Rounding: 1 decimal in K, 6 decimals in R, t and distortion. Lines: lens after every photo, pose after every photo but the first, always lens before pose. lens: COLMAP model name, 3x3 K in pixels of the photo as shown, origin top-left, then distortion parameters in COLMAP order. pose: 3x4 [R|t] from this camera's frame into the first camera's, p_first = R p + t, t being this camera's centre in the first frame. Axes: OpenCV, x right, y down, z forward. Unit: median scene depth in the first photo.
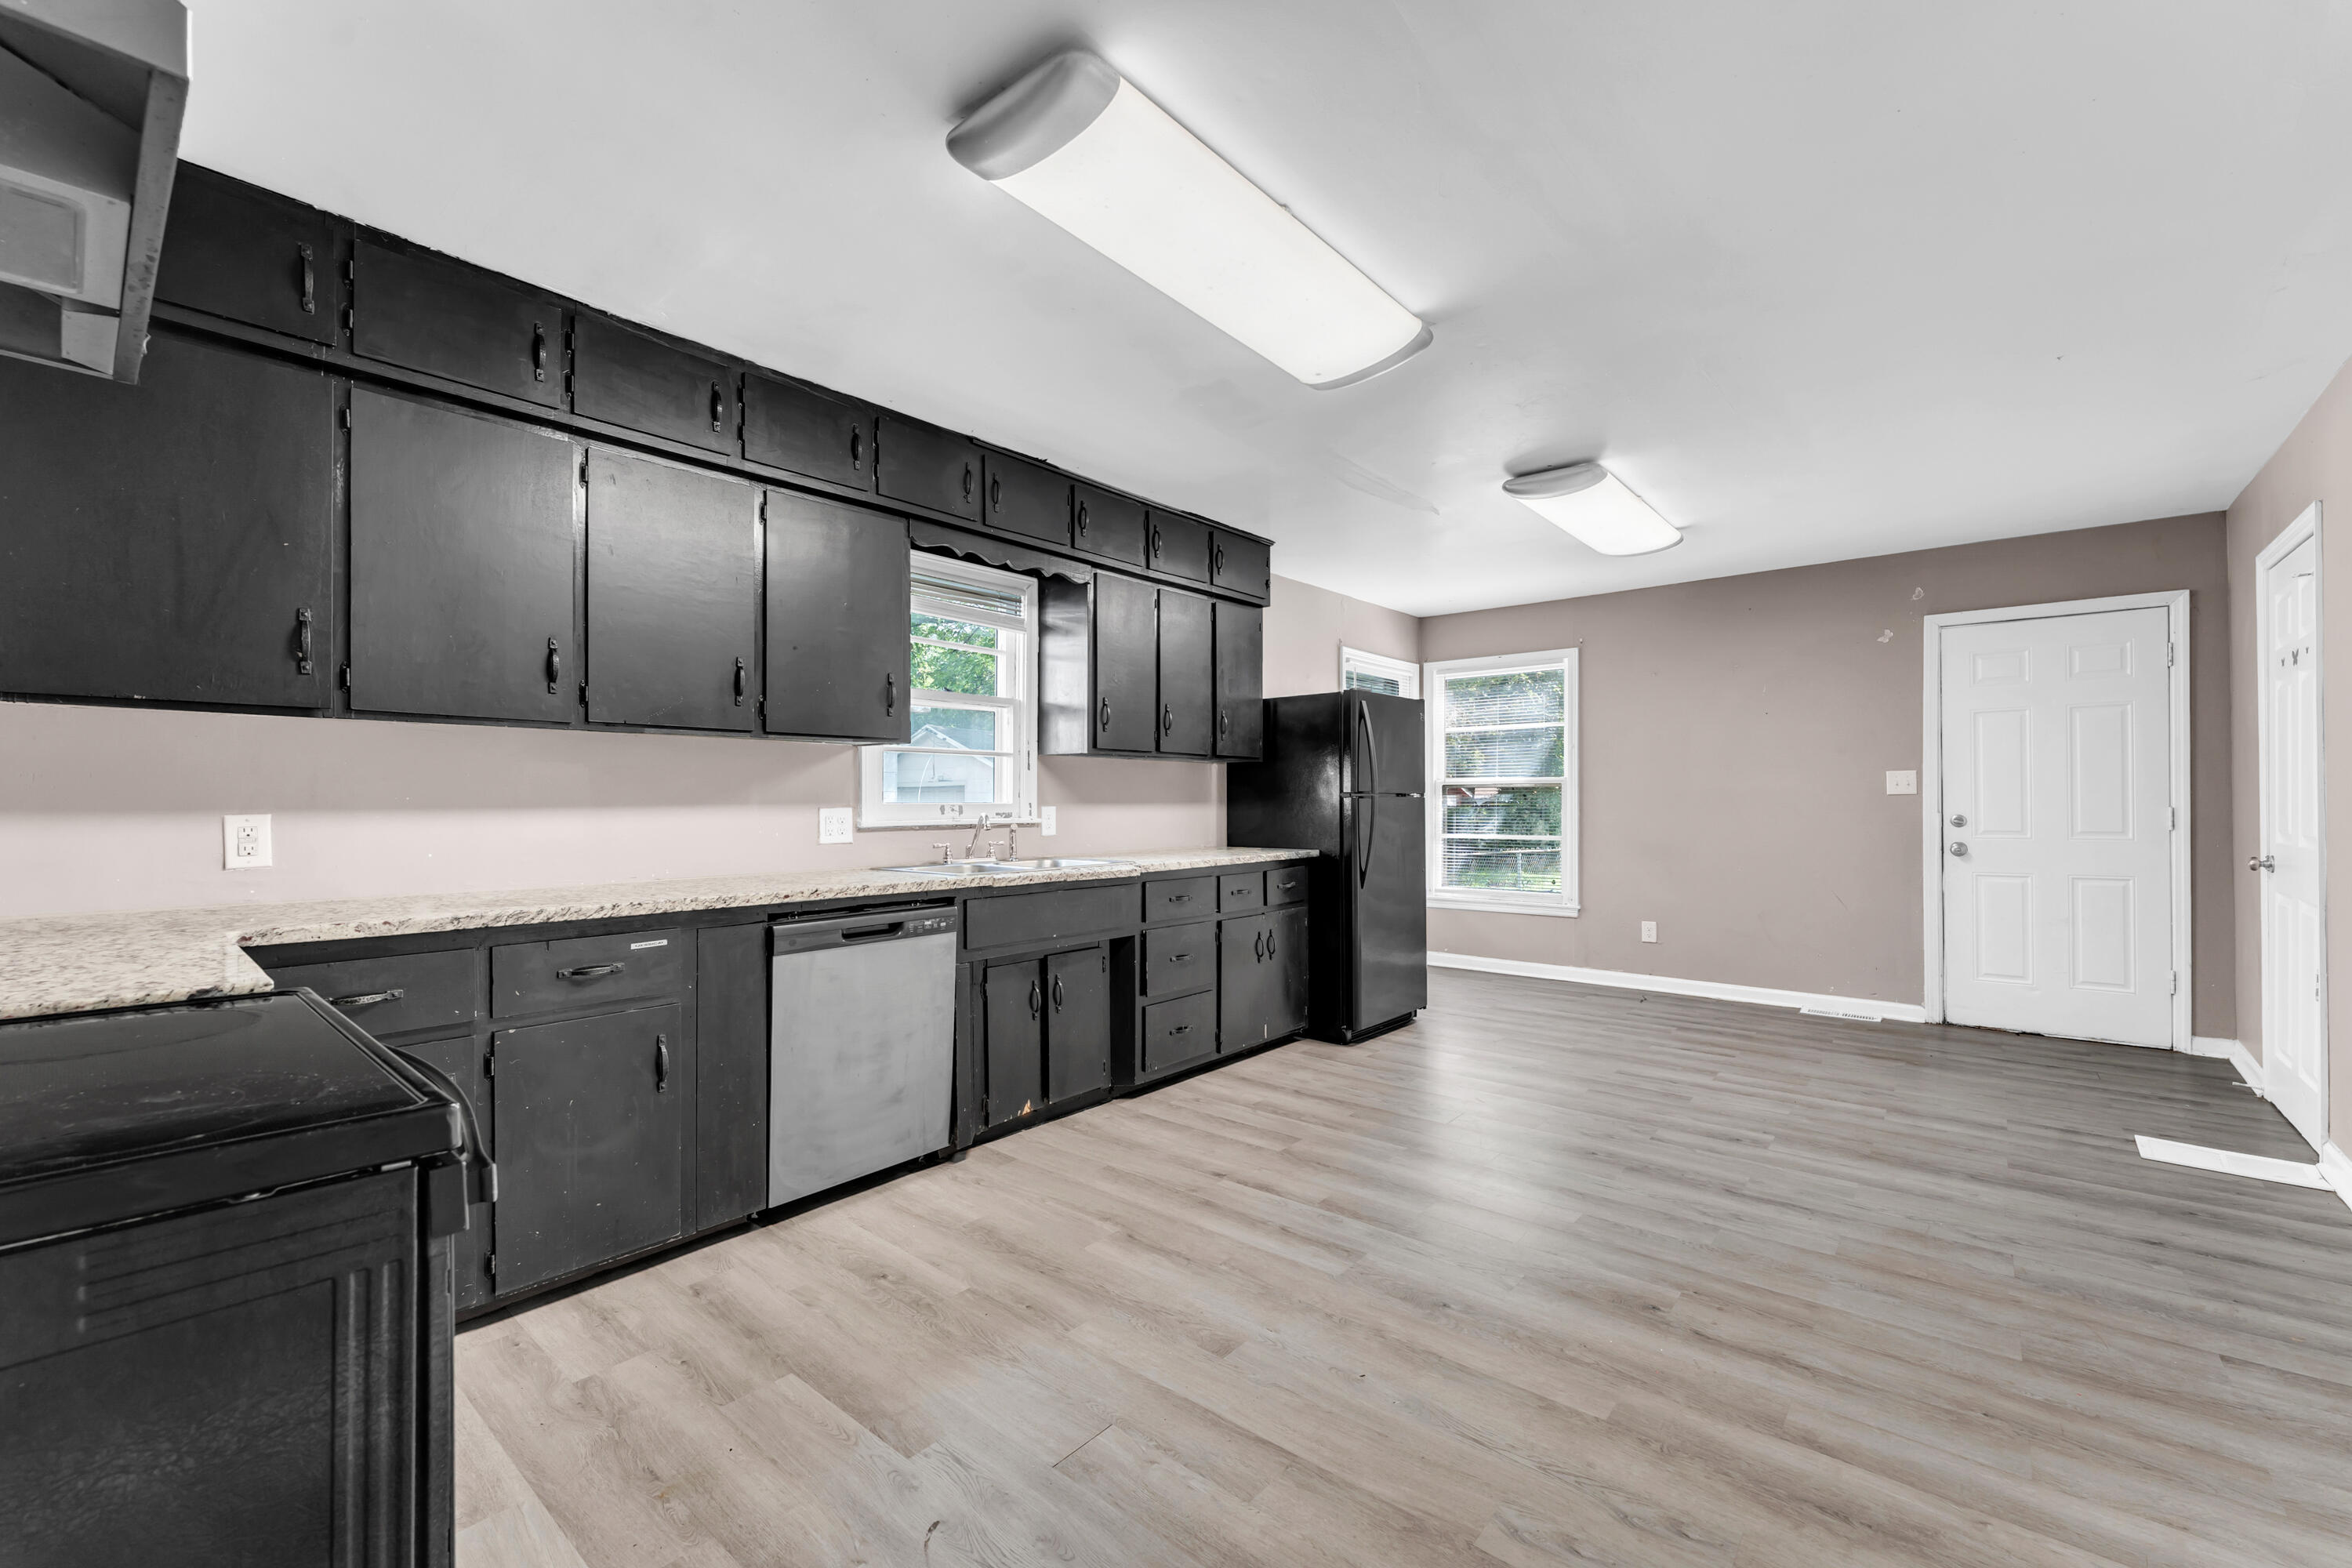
lens RADIAL K [[965.5, 0, 1176.7], [0, 965.5, 792.3], [0, 0, 1]] dist [0.001412, 0.000264]
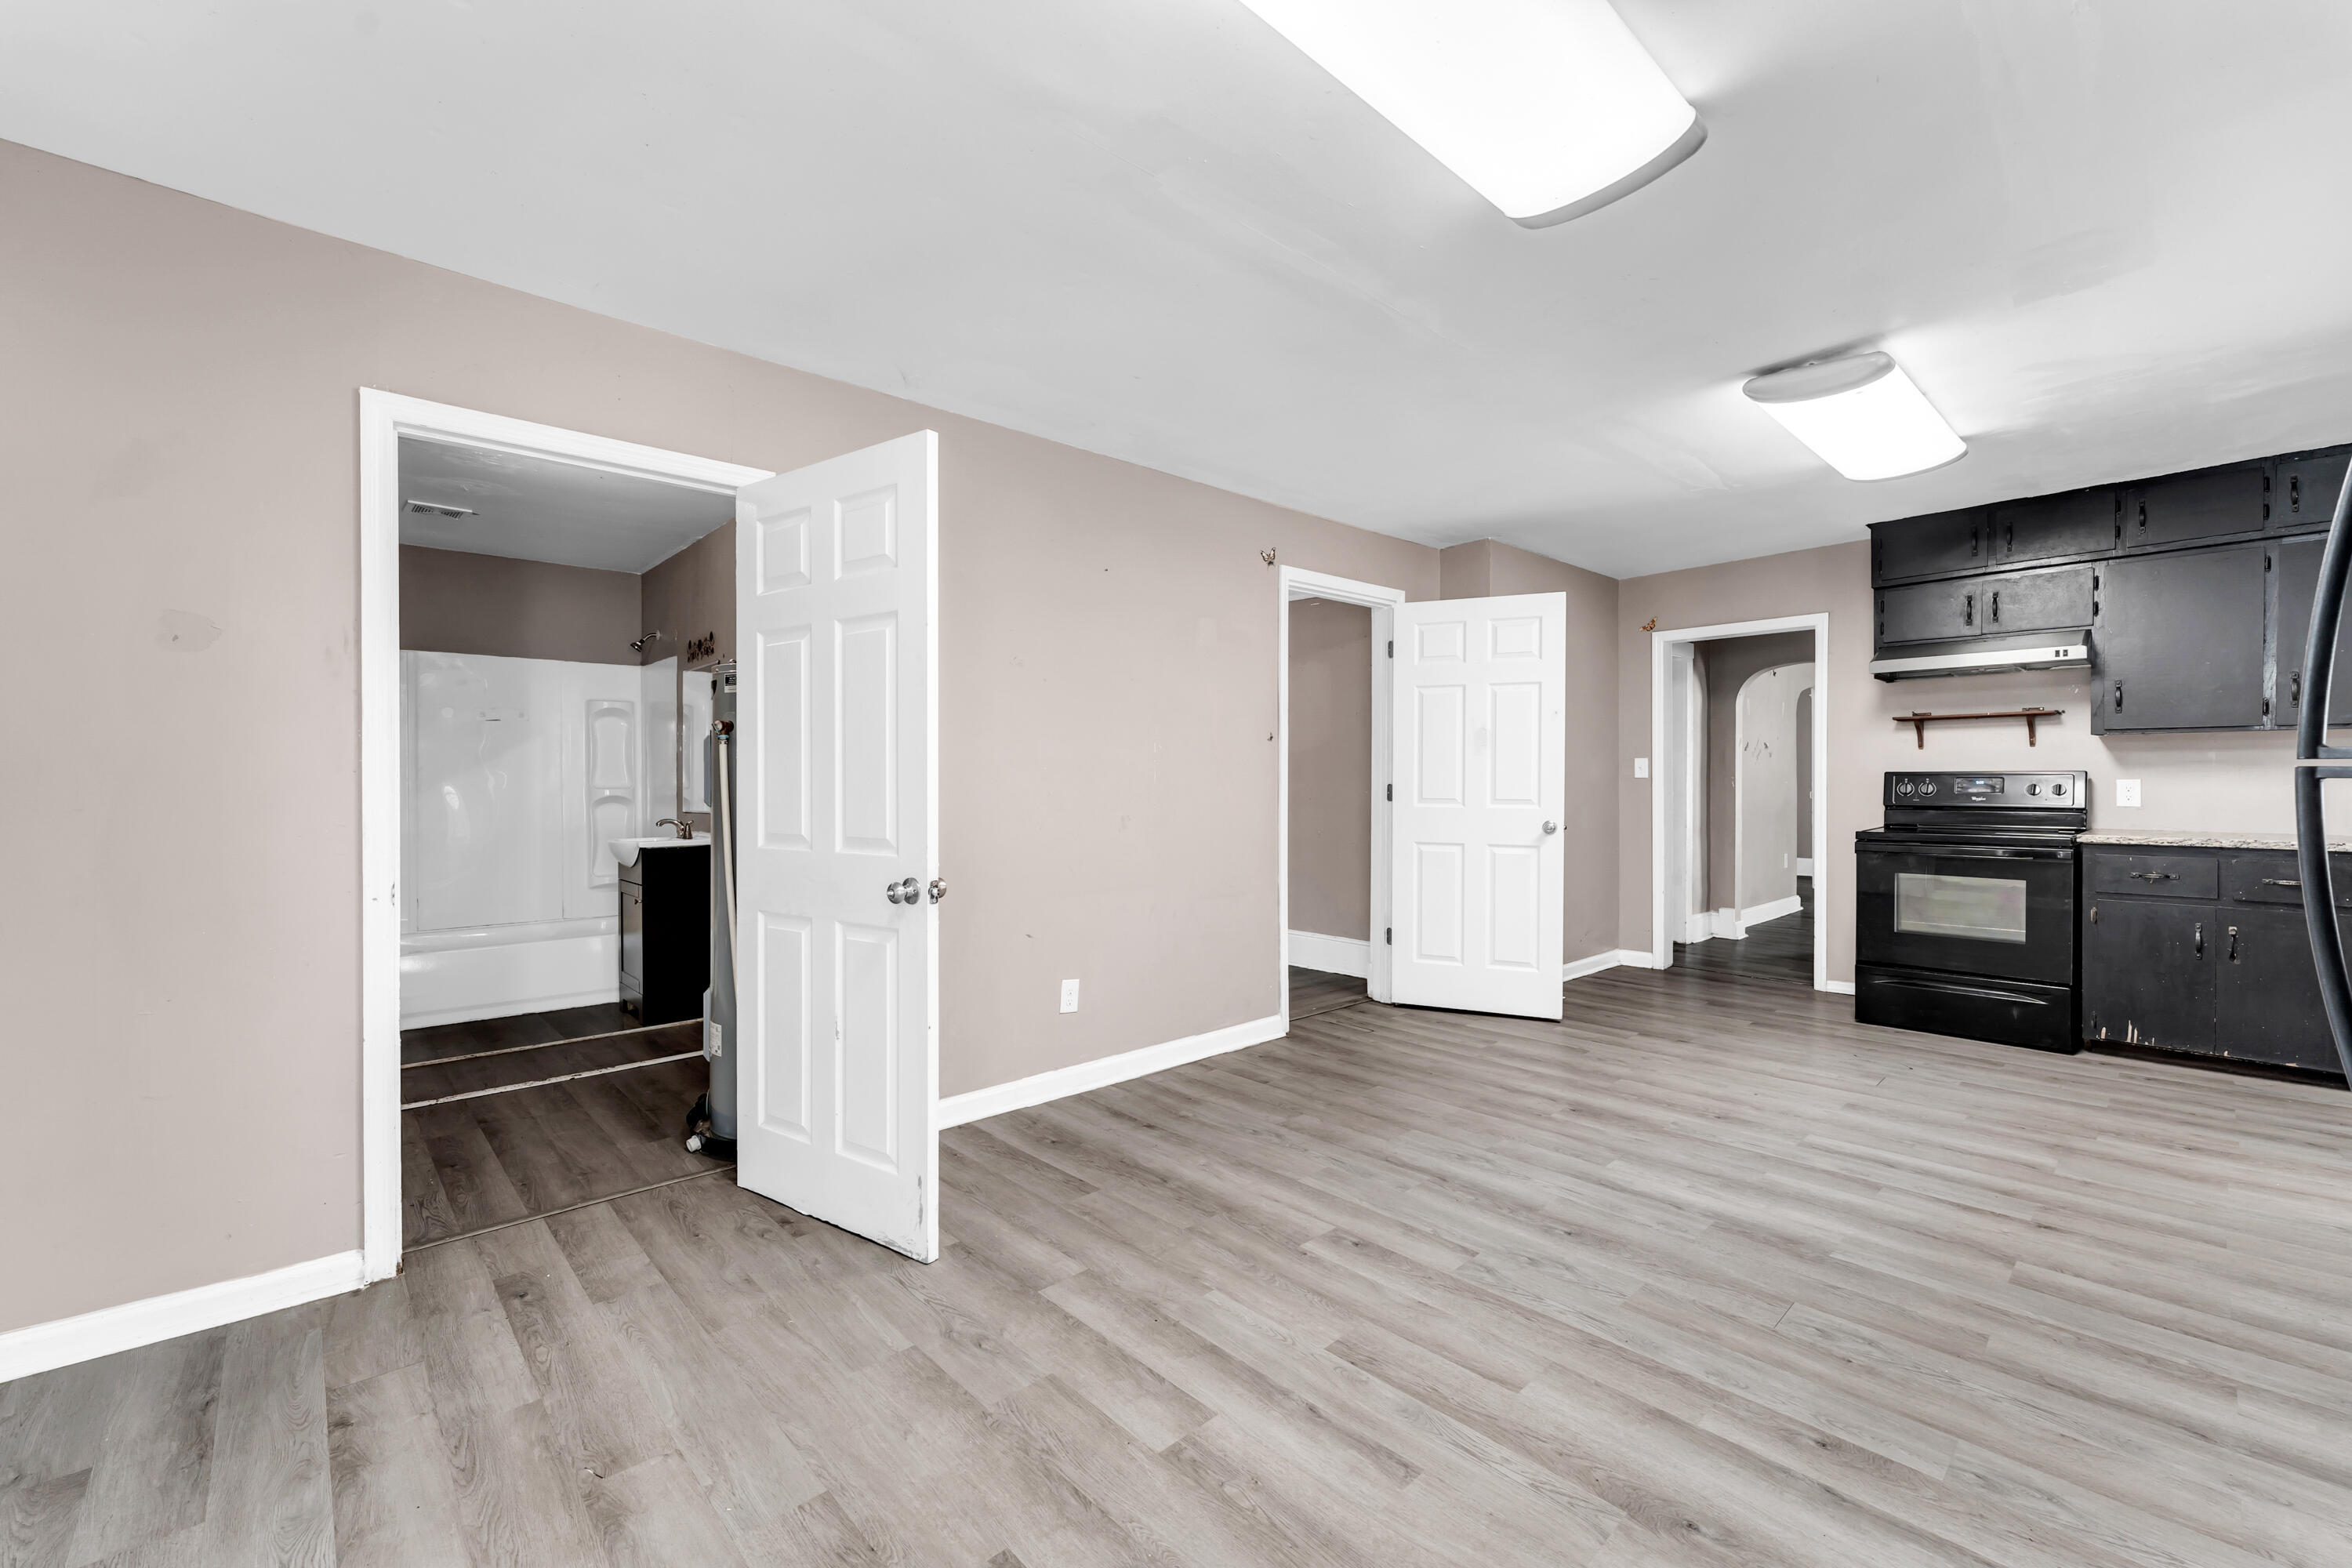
lens RADIAL K [[965.5, 0, 1168.3], [0, 965.5, 781.4], [0, 0, 1]] dist [0.001412, 0.000264]
pose [[-0.991712, 0.004902, 0.128389, 0.701807], [0.004233, 0.999976, -0.005486, 0.009470], [-0.128412, -0.004897, -0.991709, 1.961688]]
